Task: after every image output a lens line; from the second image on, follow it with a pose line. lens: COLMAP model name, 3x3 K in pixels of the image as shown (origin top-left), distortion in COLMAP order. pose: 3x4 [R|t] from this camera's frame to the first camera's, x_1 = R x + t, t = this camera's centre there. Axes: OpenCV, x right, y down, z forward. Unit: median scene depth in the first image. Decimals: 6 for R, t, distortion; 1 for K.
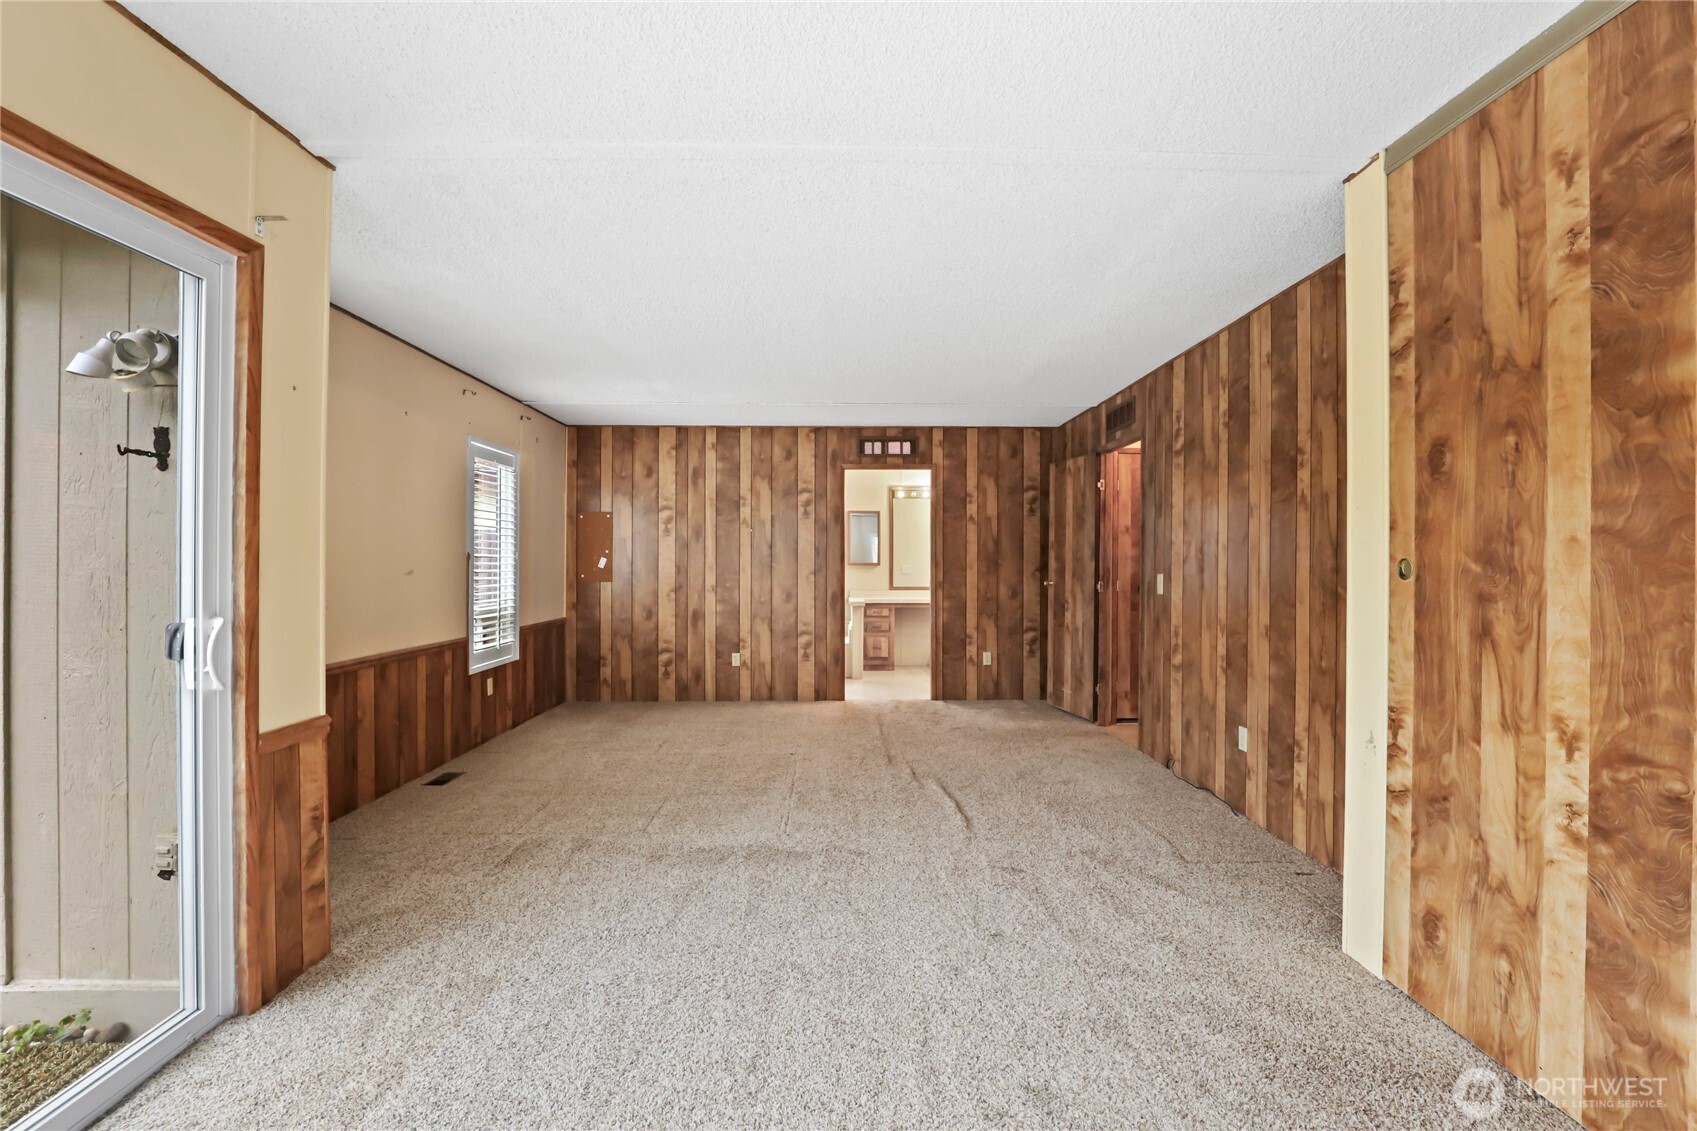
lens RADIAL K [[783.7, 0, 841.4], [0, 783.7, 563.9], [0, 0, 1]] dist [-0.037659, 0.007500]
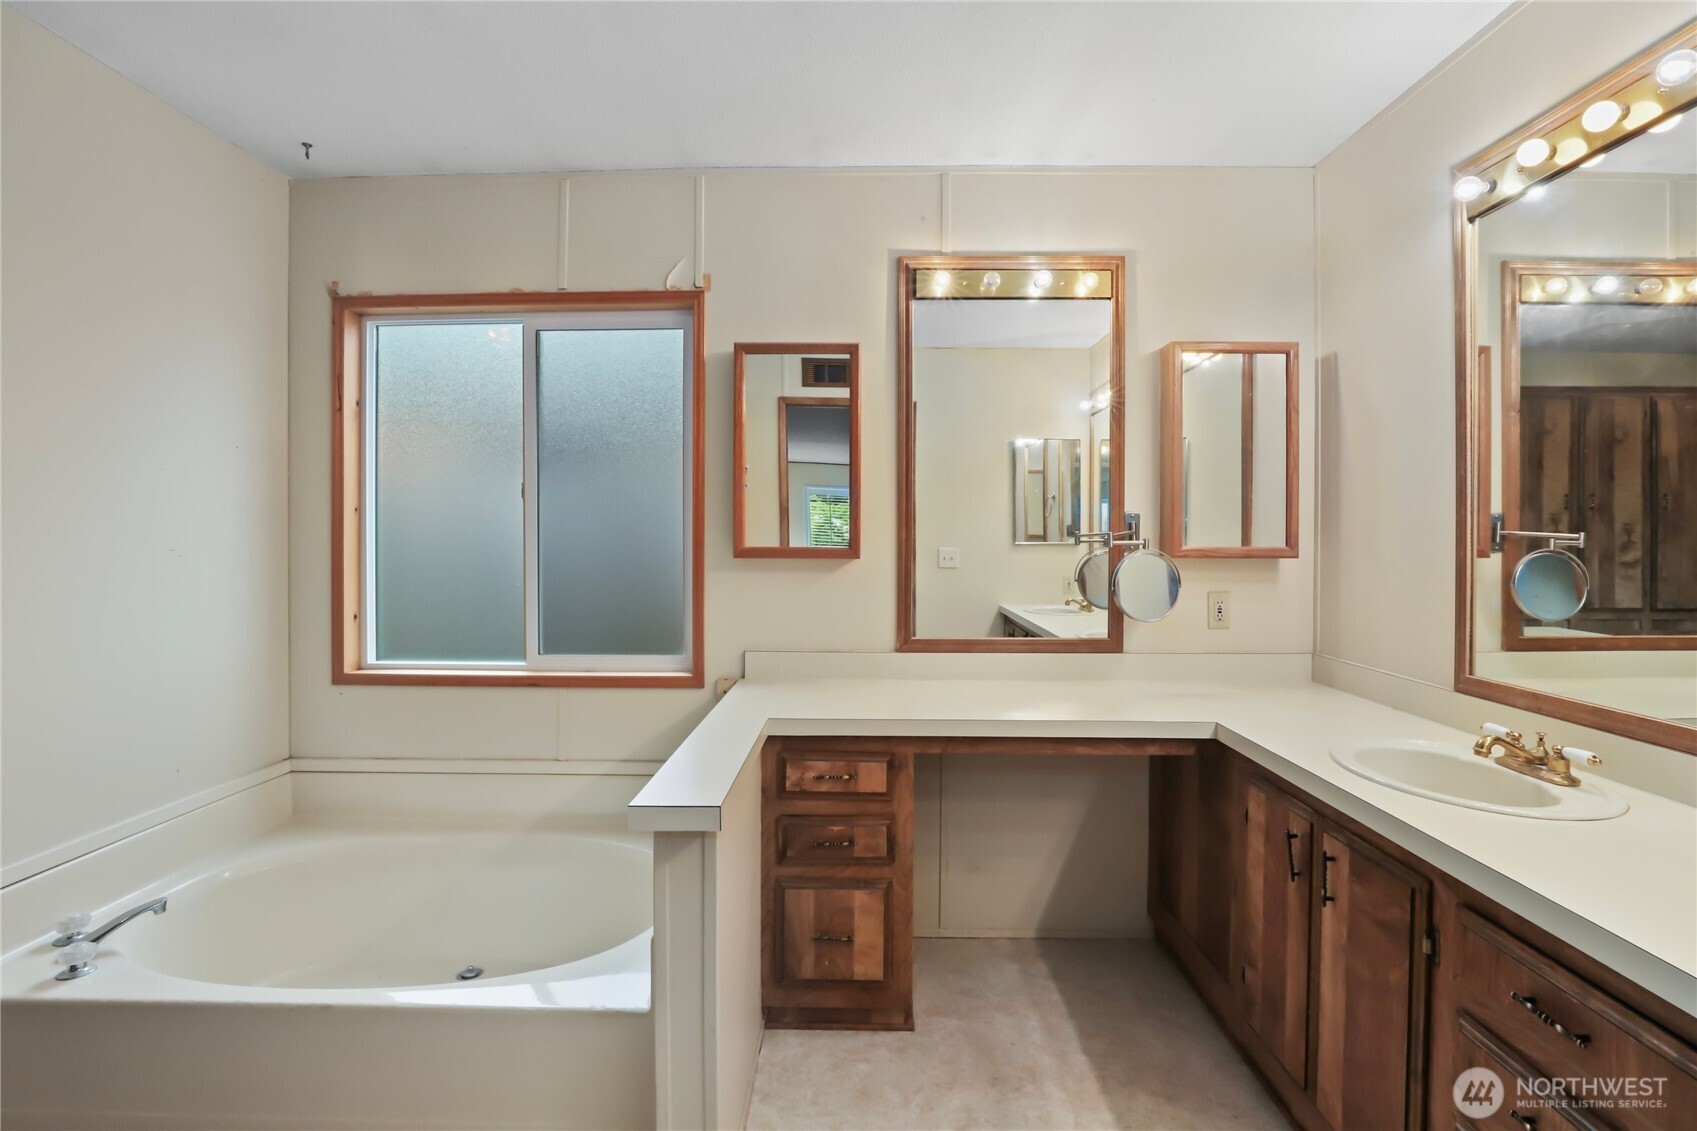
lens RADIAL K [[783.7, 0, 857.7], [0, 783.7, 544.5], [0, 0, 1]] dist [-0.037659, 0.007500]
pose [[0.999841, 0.003060, -0.017543, 0.055836], [-0.003023, 0.999993, 0.002121, -0.005684], [0.017550, -0.002067, 0.999844, 0.777431]]
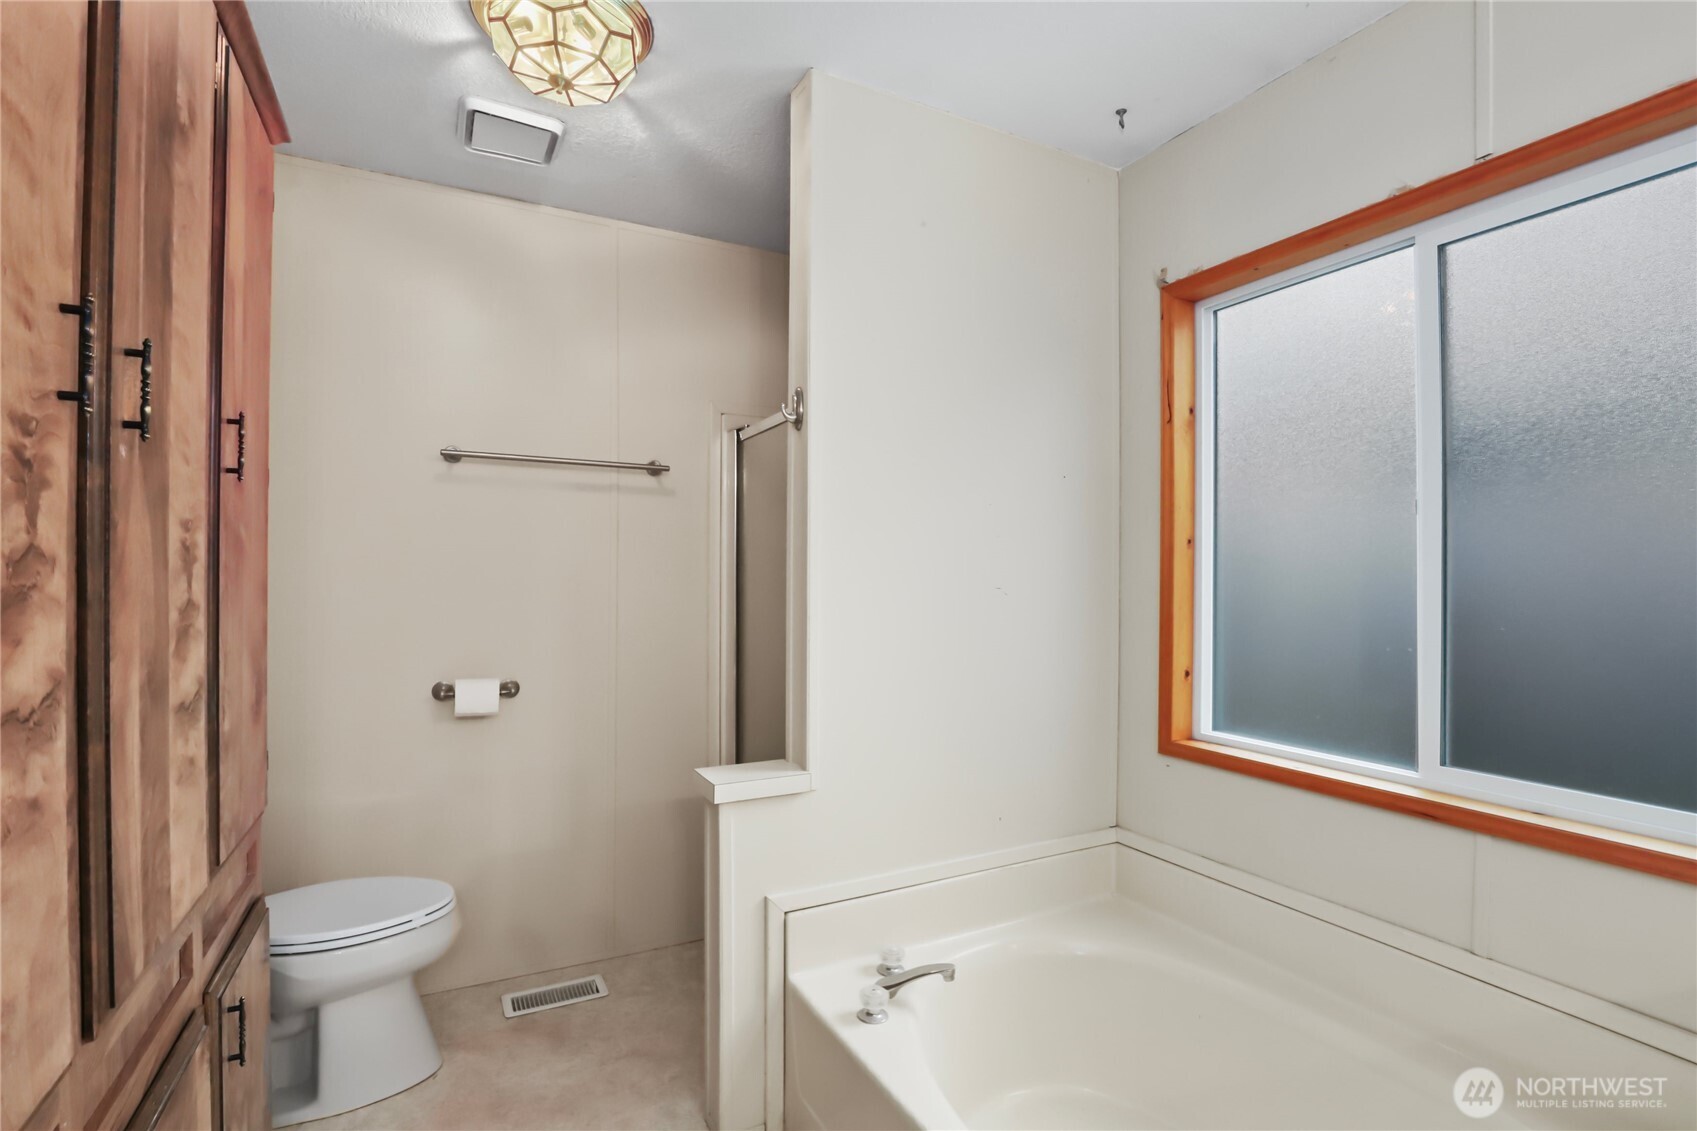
lens RADIAL K [[783.7, 0, 856.7], [0, 783.7, 581.0], [0, 0, 1]] dist [-0.037659, 0.007500]
pose [[0.462497, 0.005442, -0.886604, 0.038781], [-0.007752, 0.999968, 0.002094, -0.005360], [0.886587, 0.005904, 0.462524, 0.827399]]
